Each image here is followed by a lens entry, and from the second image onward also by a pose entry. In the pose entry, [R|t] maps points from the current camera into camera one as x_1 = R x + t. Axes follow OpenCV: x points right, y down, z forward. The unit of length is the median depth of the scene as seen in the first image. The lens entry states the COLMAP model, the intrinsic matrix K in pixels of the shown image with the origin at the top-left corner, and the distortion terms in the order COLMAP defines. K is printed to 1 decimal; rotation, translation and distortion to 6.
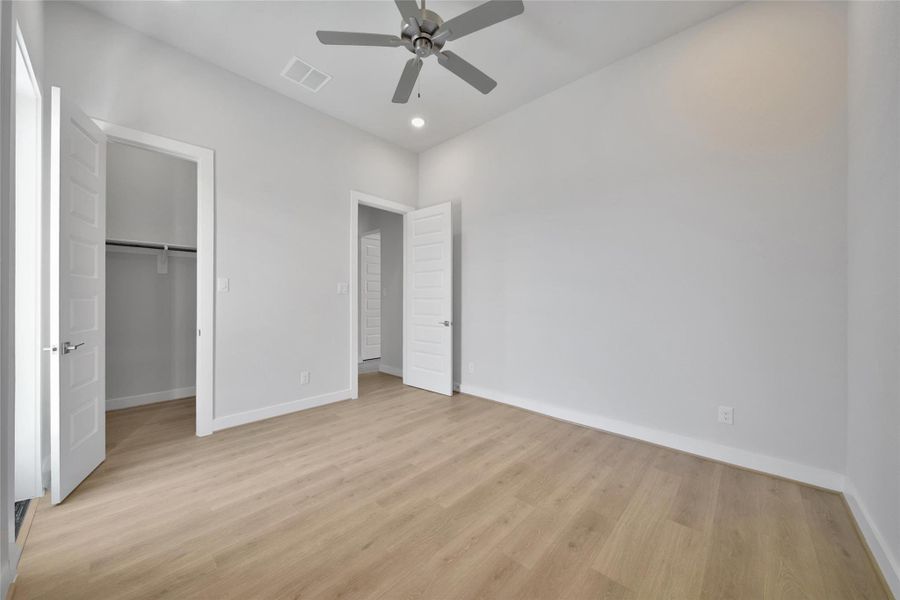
lens RADIAL K [[324.4, 0, 450.3], [0, 324.4, 302.2], [0, 0, 1]] dist [0.000034, 0.000009]
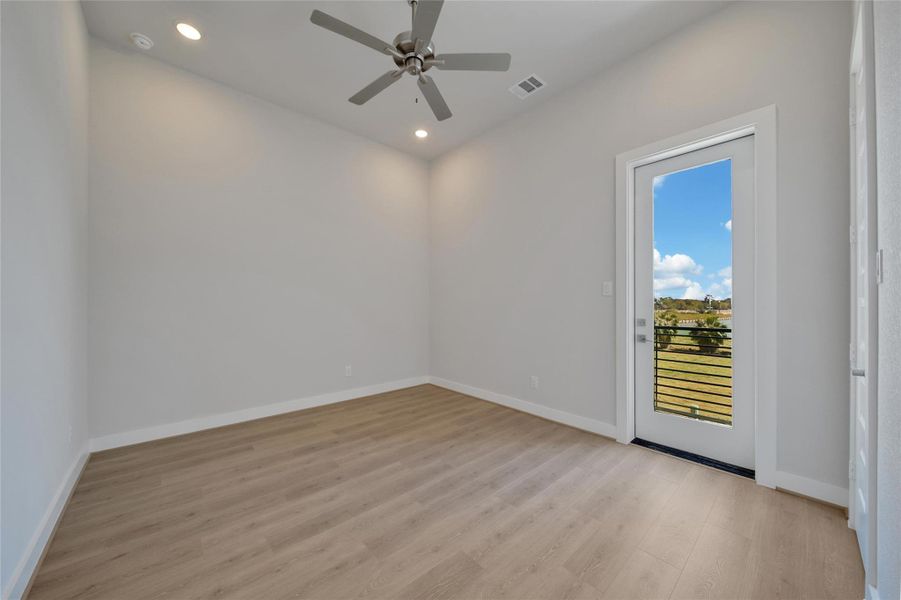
lens RADIAL K [[324.8, 0, 450.8], [0, 324.8, 302.2], [0, 0, 1]] dist [0.000034, 0.000009]
pose [[-0.996074, -0.003542, 0.088449, -0.307664], [-0.003375, 0.999992, 0.002032, -0.013631], [-0.088455, 0.001726, -0.996079, 2.091504]]
